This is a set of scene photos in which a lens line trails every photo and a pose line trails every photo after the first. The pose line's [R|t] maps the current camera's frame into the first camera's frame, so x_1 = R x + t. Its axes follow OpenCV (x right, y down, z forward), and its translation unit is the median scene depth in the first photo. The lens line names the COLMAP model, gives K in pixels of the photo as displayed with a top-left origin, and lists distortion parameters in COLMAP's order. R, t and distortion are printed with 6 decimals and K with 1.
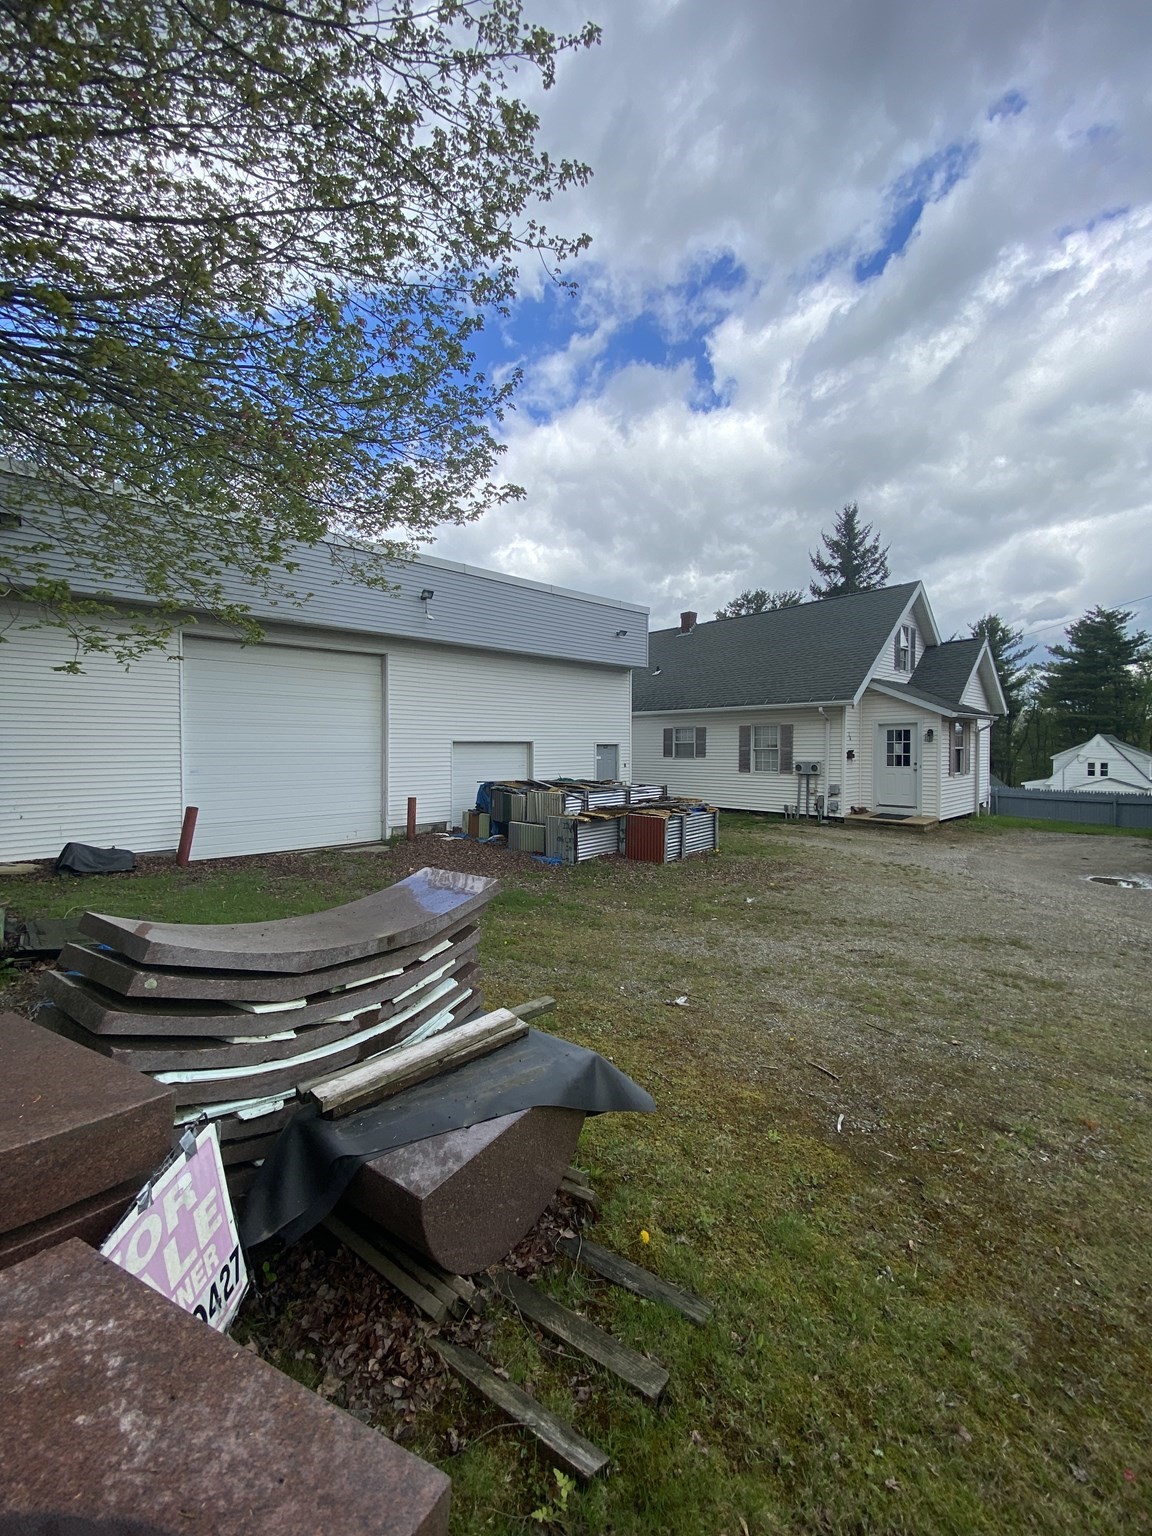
lens RADIAL K [[618.3, 0, 564.8], [0, 618.3, 763.0], [0, 0, 1]] dist [-0.036829, -0.005118]
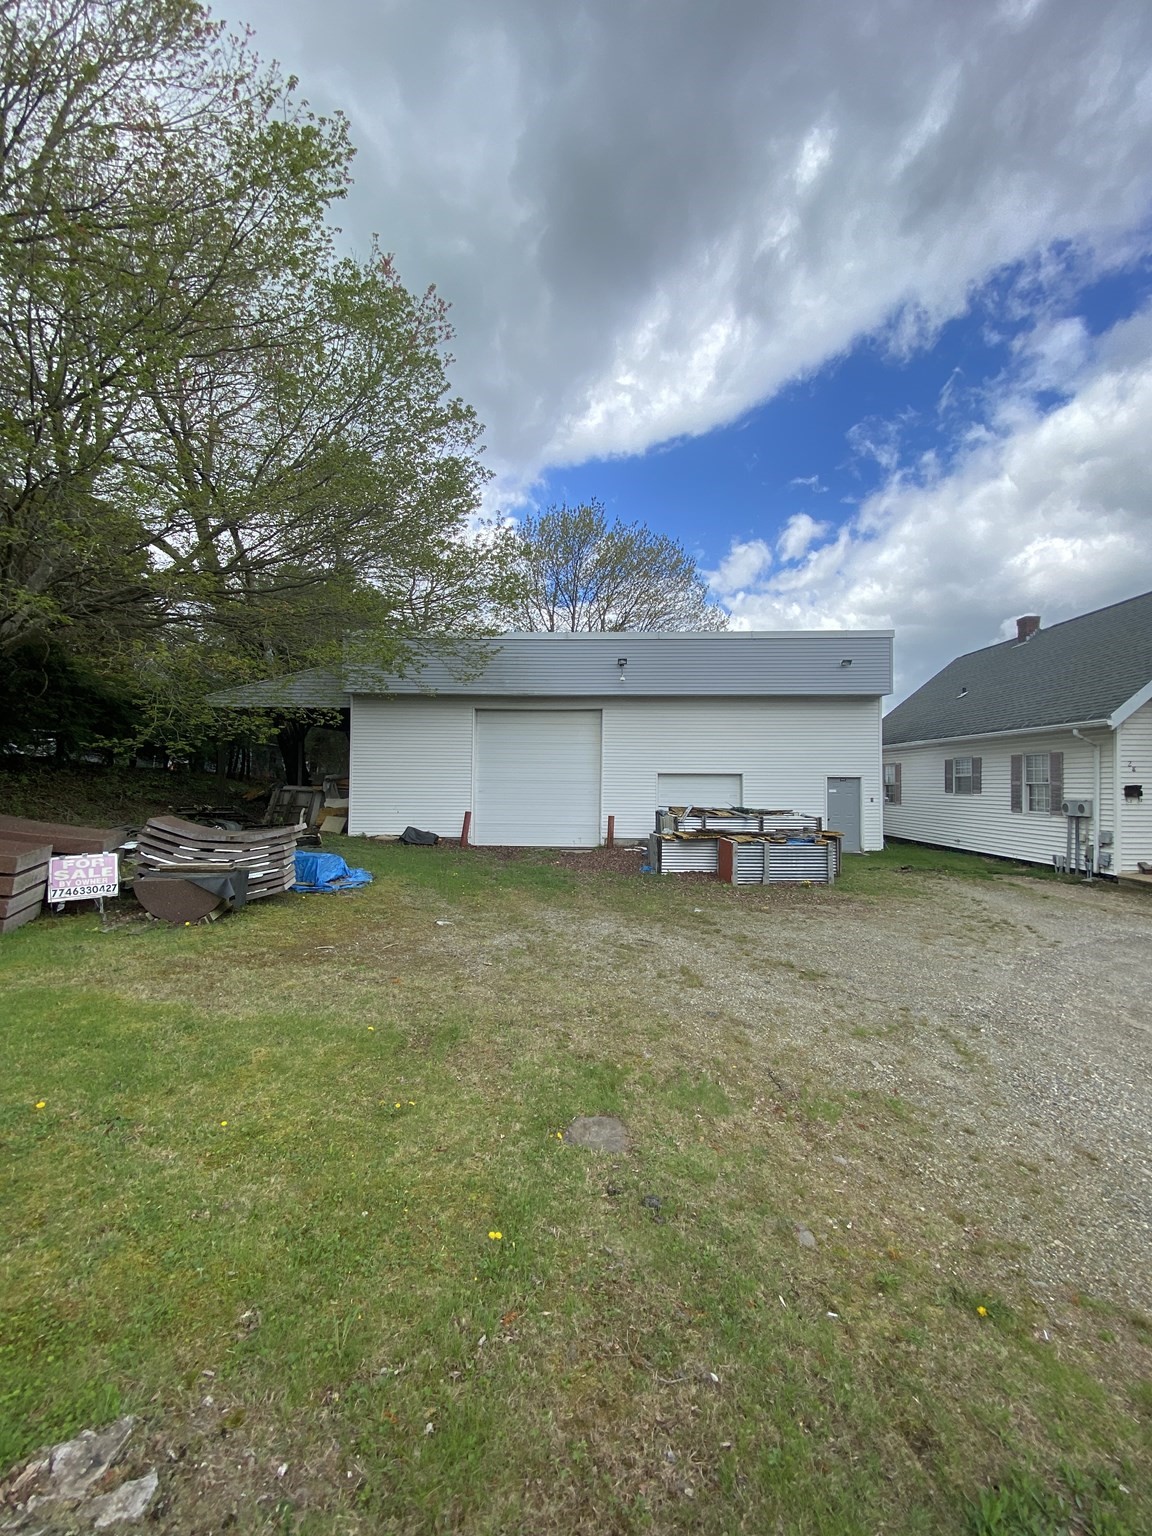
lens RADIAL K [[618.3, 0, 554.9], [0, 618.3, 757.8], [0, 0, 1]] dist [-0.036829, -0.005118]
pose [[0.691205, -0.018166, -0.722430, 0.484846], [-0.037129, 0.997471, -0.060607, 0.014683], [0.721704, 0.068715, 0.688783, 0.014896]]
